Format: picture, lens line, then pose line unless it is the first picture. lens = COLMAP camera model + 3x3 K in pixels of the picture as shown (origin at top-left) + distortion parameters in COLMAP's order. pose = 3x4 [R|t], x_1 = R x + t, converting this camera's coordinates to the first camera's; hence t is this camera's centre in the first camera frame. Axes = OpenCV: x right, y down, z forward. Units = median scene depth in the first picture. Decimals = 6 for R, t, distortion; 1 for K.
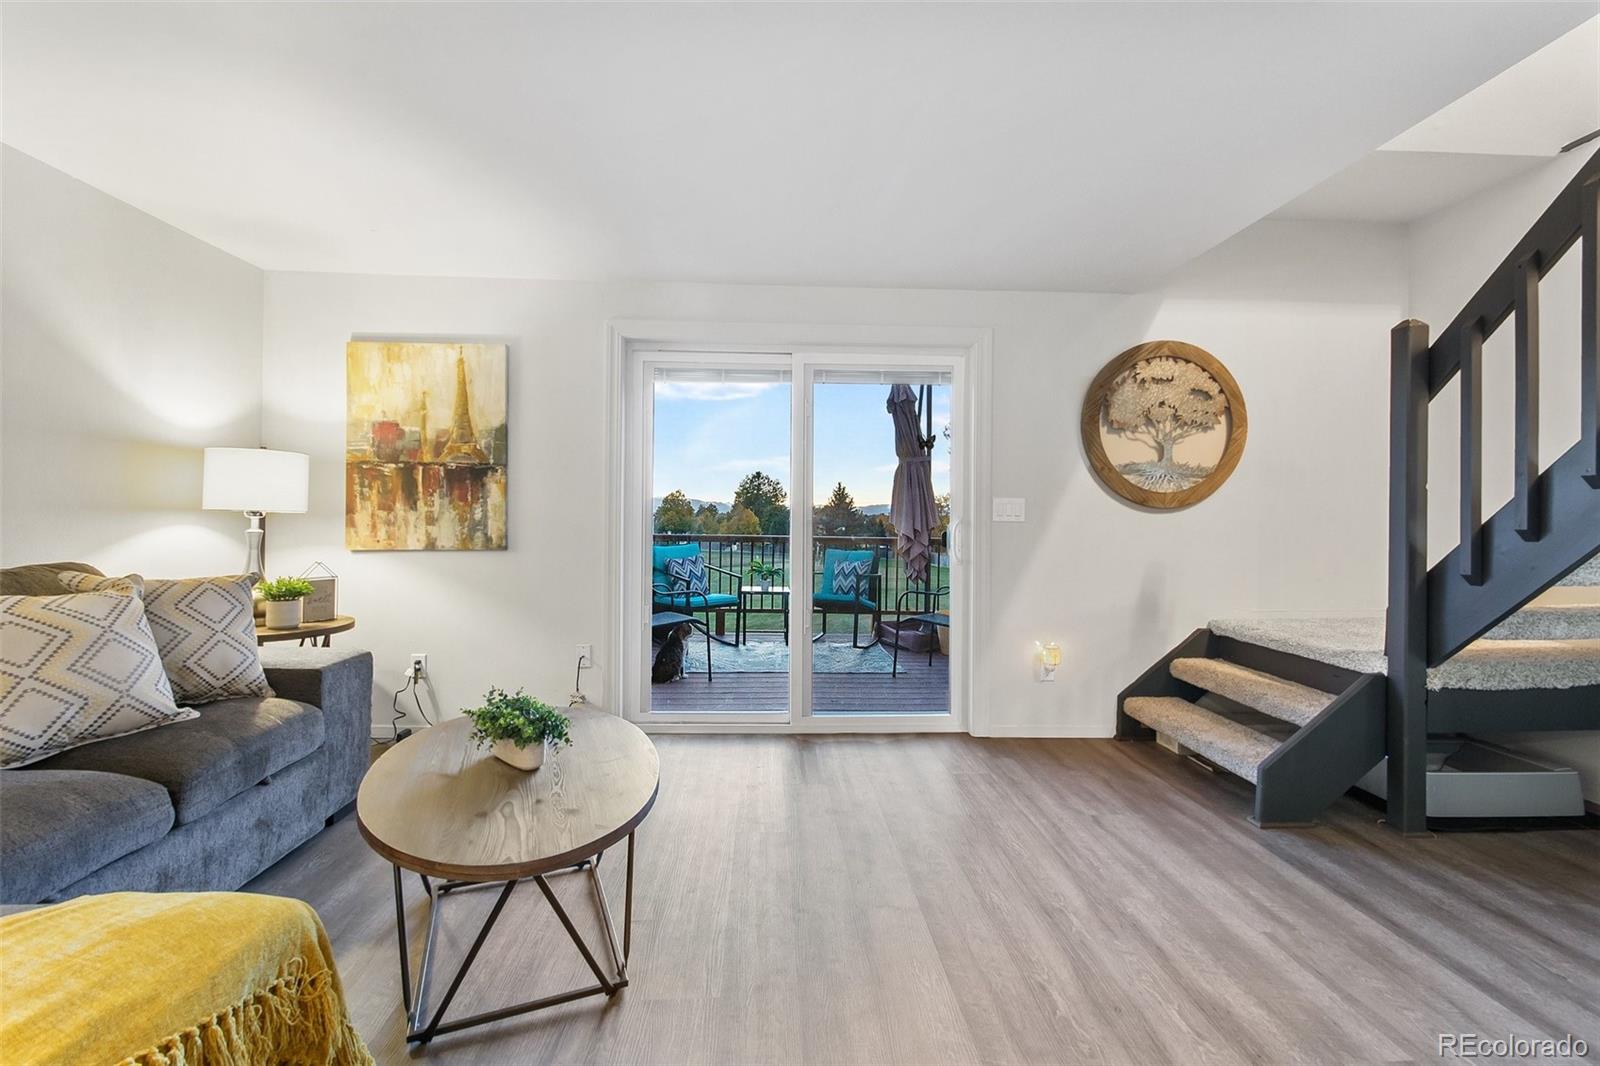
lens RADIAL K [[707.3, 0, 794.9], [0, 707.3, 517.7], [0, 0, 1]] dist [0.001445, 0.000306]
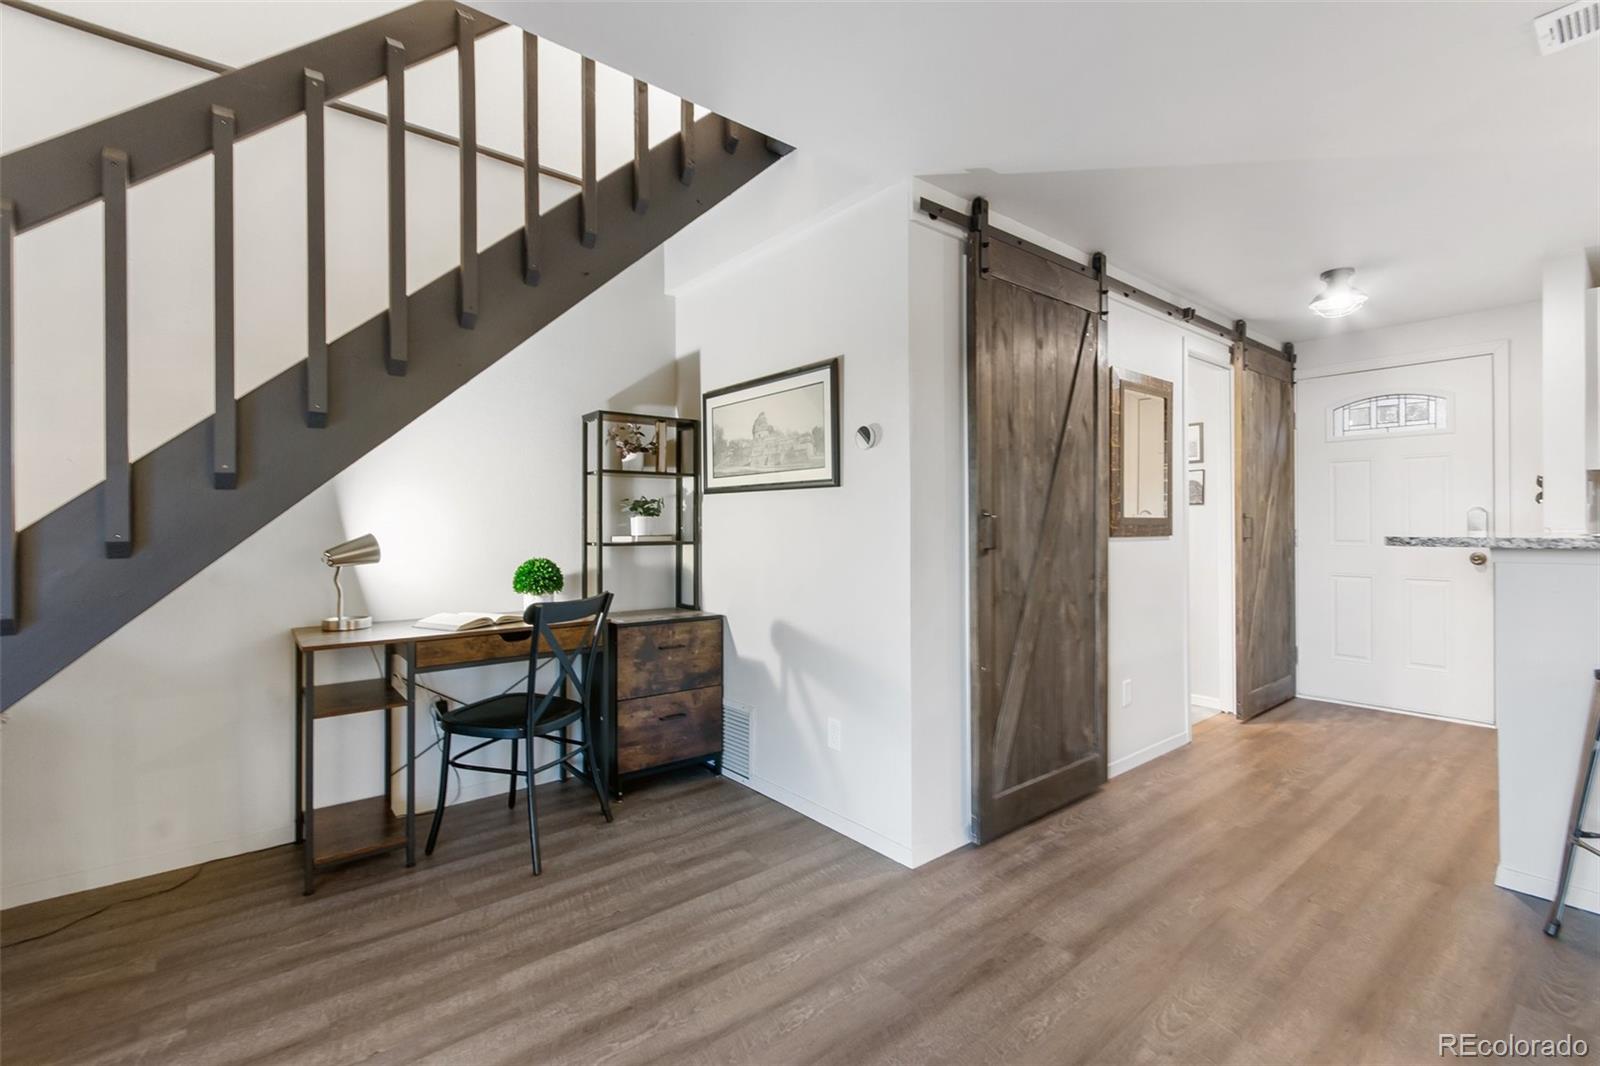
lens RADIAL K [[707.3, 0, 794.9], [0, 707.3, 517.7], [0, 0, 1]] dist [0.001445, 0.000306]
pose [[-0.596331, -0.001655, 0.802737, 0.039901], [-0.001760, 0.999998, 0.000754, -0.005724], [-0.802737, -0.000963, -0.596333, 0.557324]]
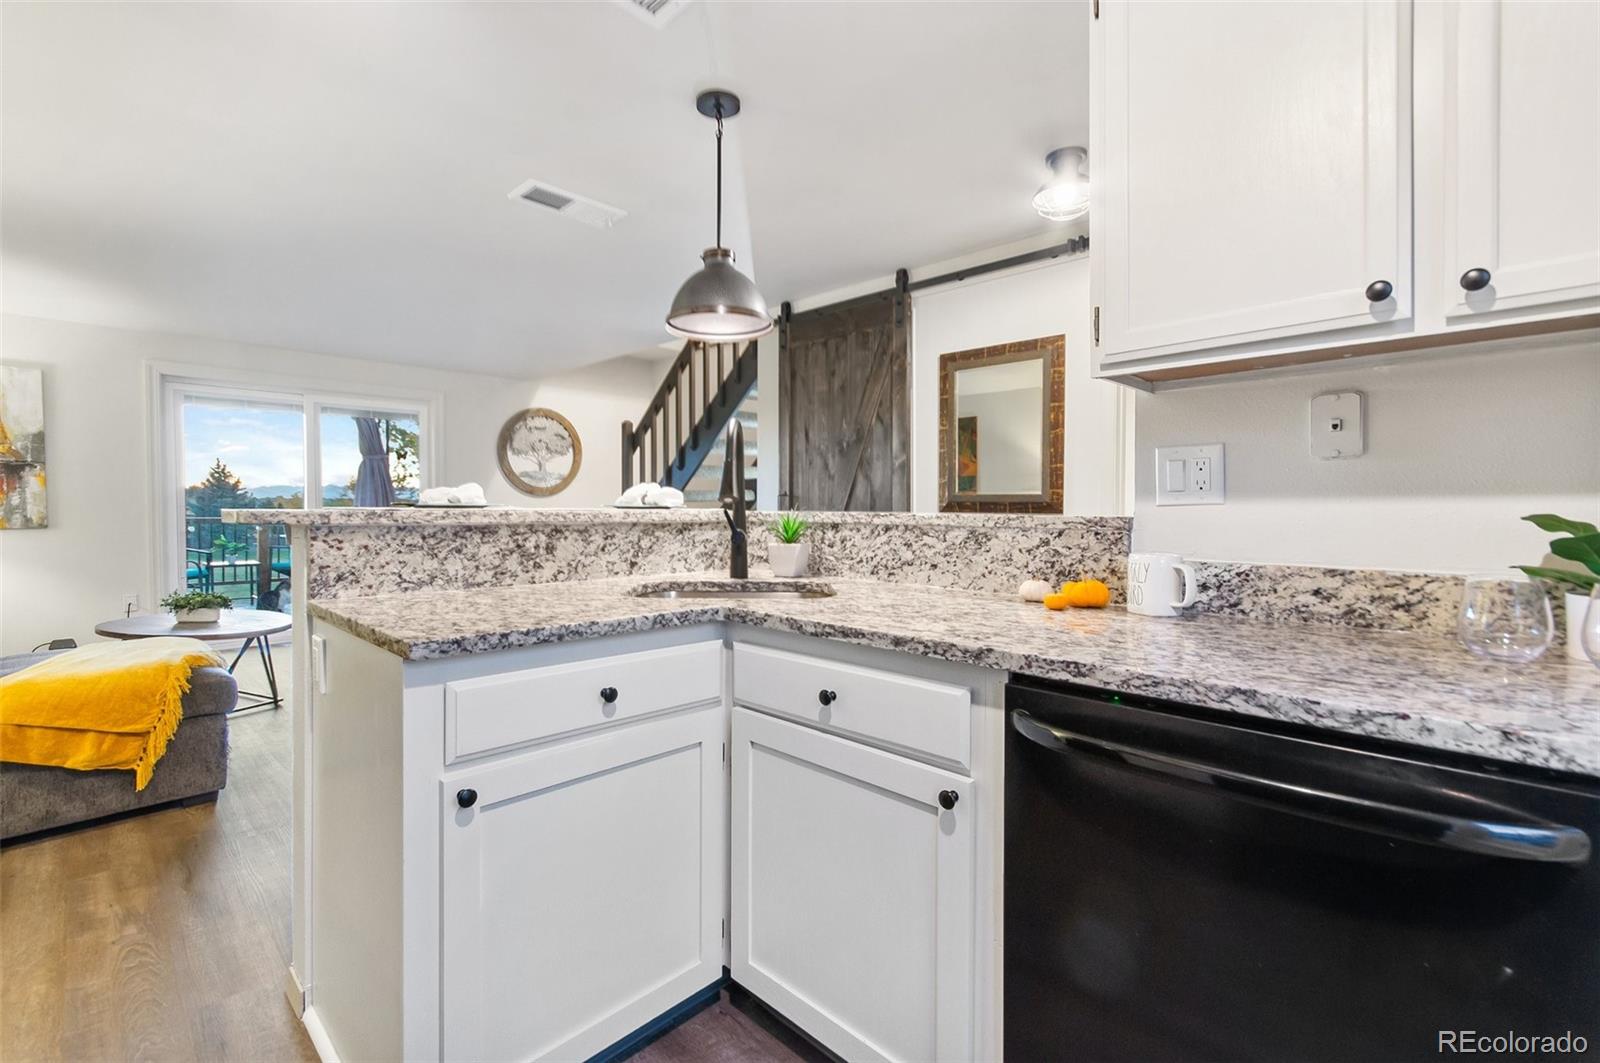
lens RADIAL K [[703.1, 0, 797.2], [0, 703.1, 521.6], [0, 0, 1]] dist [0.000334, 0.000506]
pose [[0.726913, -0.025912, 0.686240, -0.295553], [0.004704, 0.999452, 0.032755, -0.002019], [-0.686713, -0.020582, 0.726637, -0.892291]]
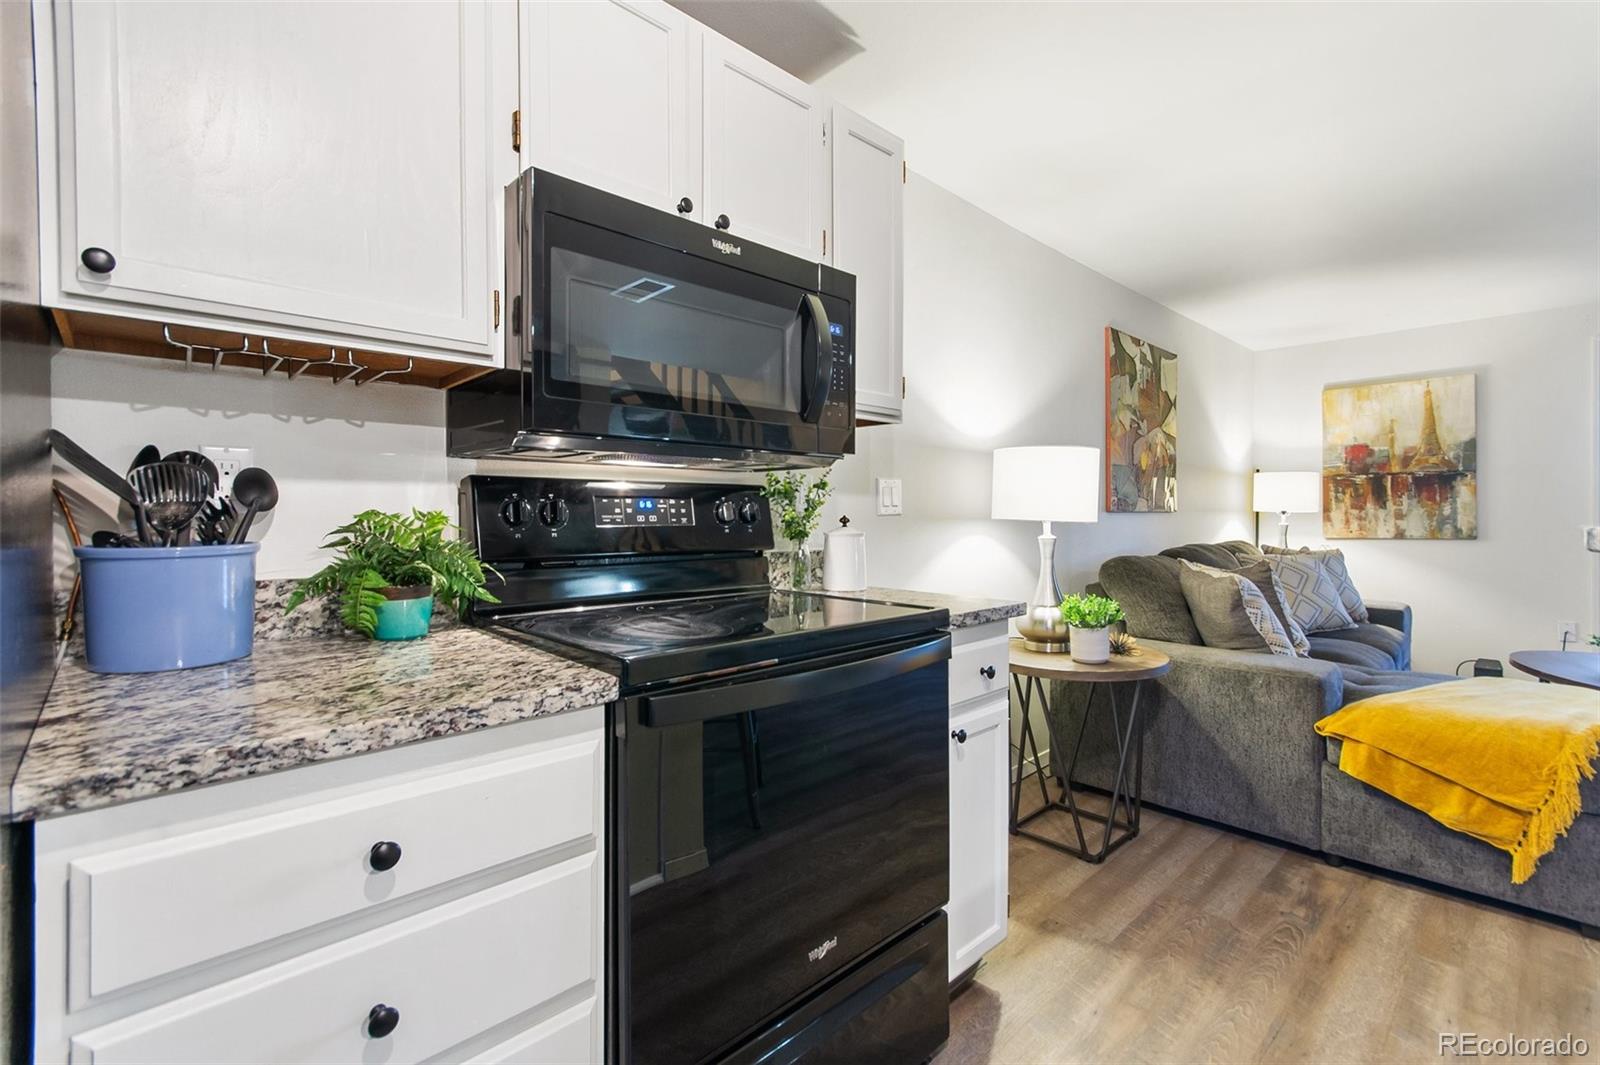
lens RADIAL K [[709.1, 0, 795.4], [0, 709.1, 520.2], [0, 0, 1]] dist [0.000649, -0.001263]
pose [[0.650807, -0.008843, -0.759191, -0.243158], [0.012748, 0.999918, -0.000719, -0.002164], [0.759136, -0.009210, 0.650867, -0.719335]]
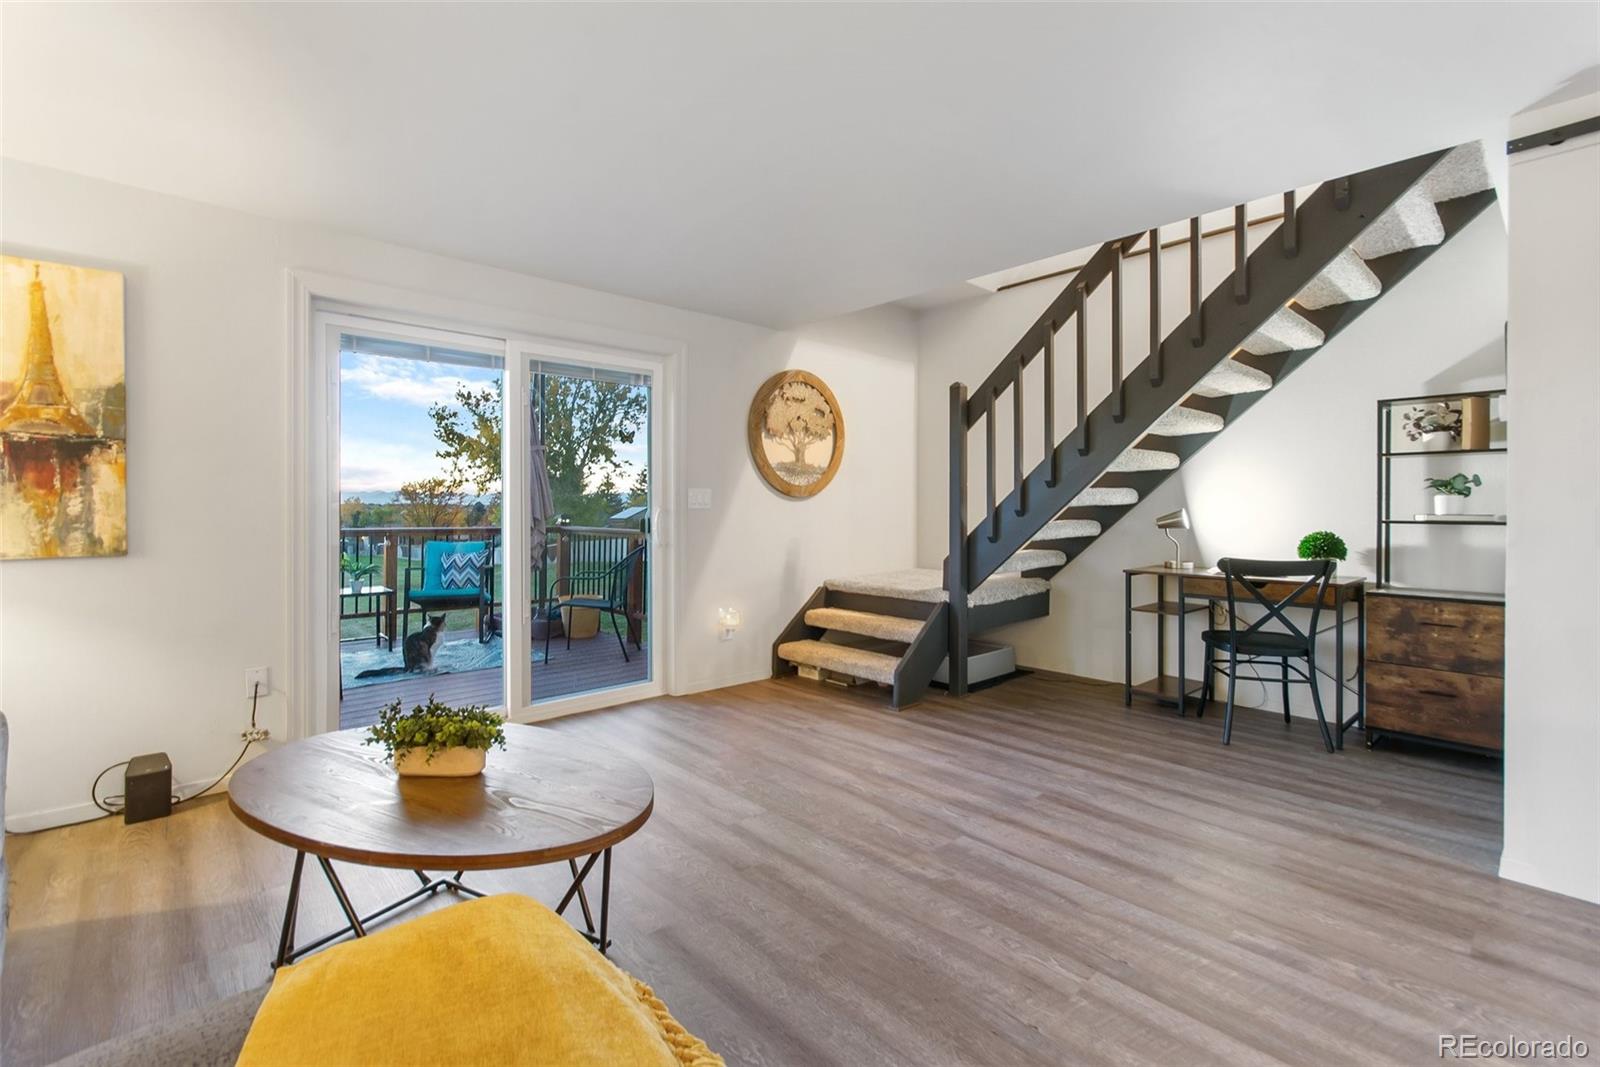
lens RADIAL K [[711.6, 0, 791.3], [0, 711.6, 508.4], [0, 0, 1]] dist [0.001973, -0.000257]
pose [[0.768973, -0.010983, 0.639187, -0.352581], [0.007996, 0.999939, 0.007561, -0.003080], [-0.639232, -0.000703, 0.769014, -0.008780]]
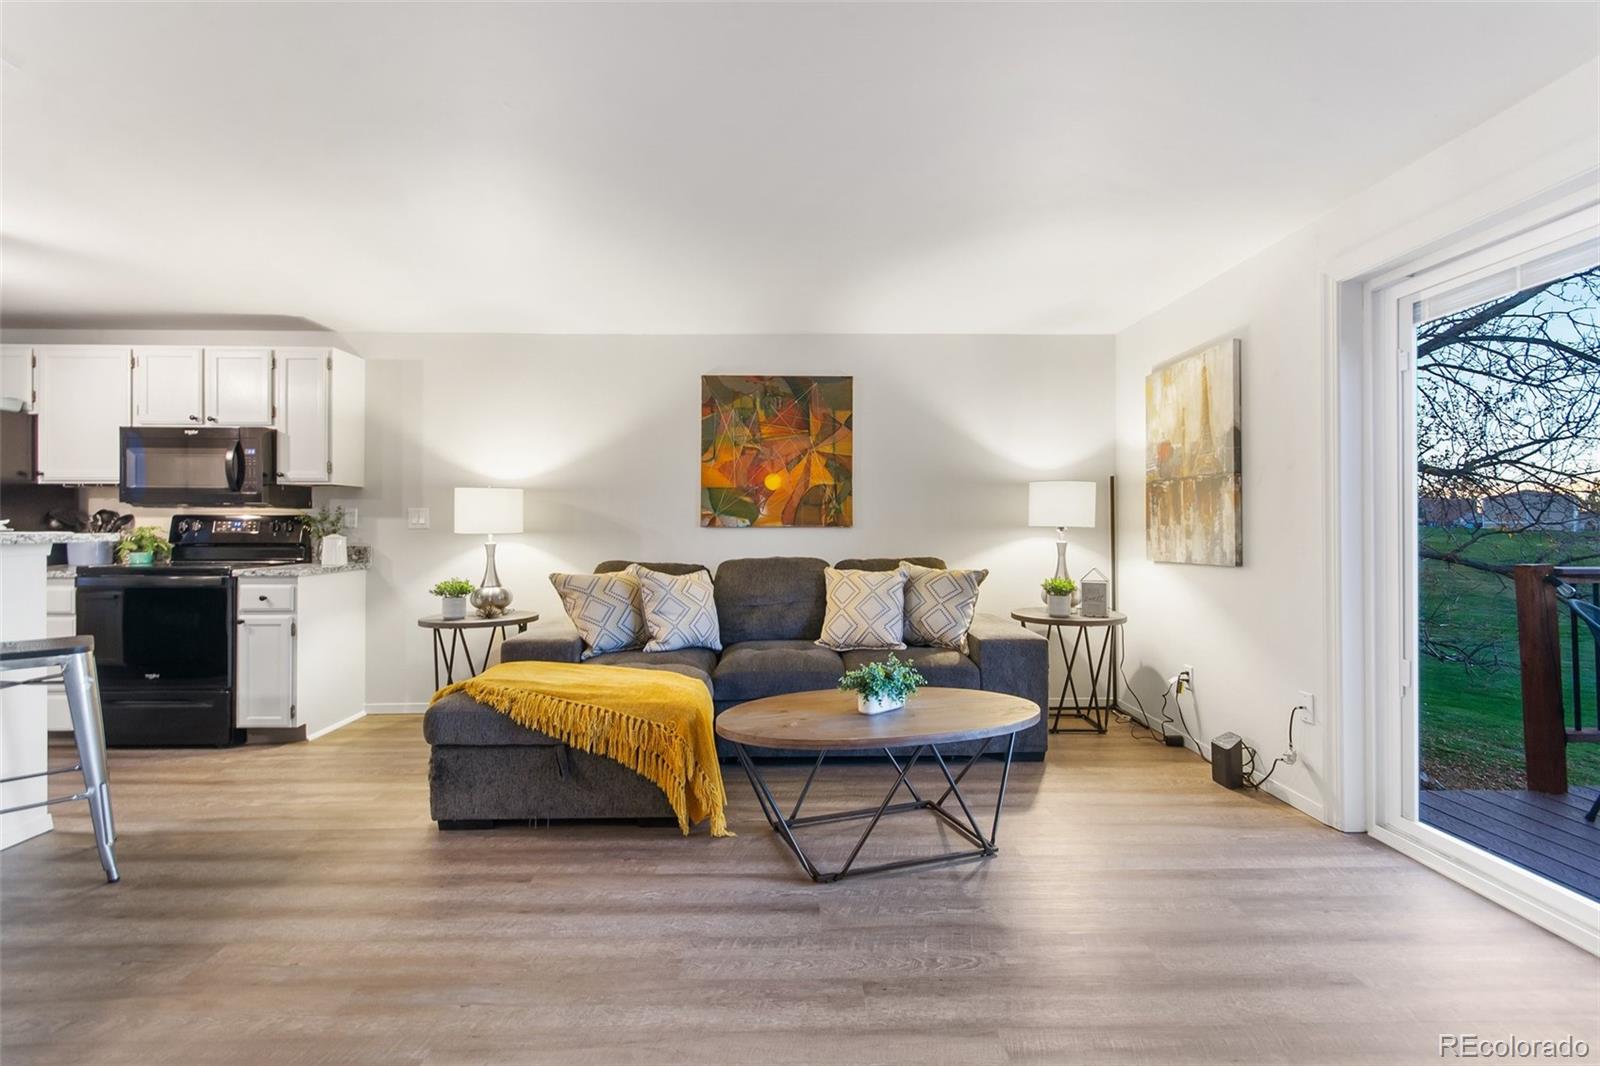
lens RADIAL K [[714.5, 0, 797.2], [0, 714.5, 525.7], [0, 0, 1]] dist [0.001567, -0.000196]
pose [[-0.020096, -0.014560, -0.999692, 0.513093], [0.000396, 0.999894, -0.014571, 0.006545], [0.999798, -0.000689, -0.020088, 0.462585]]
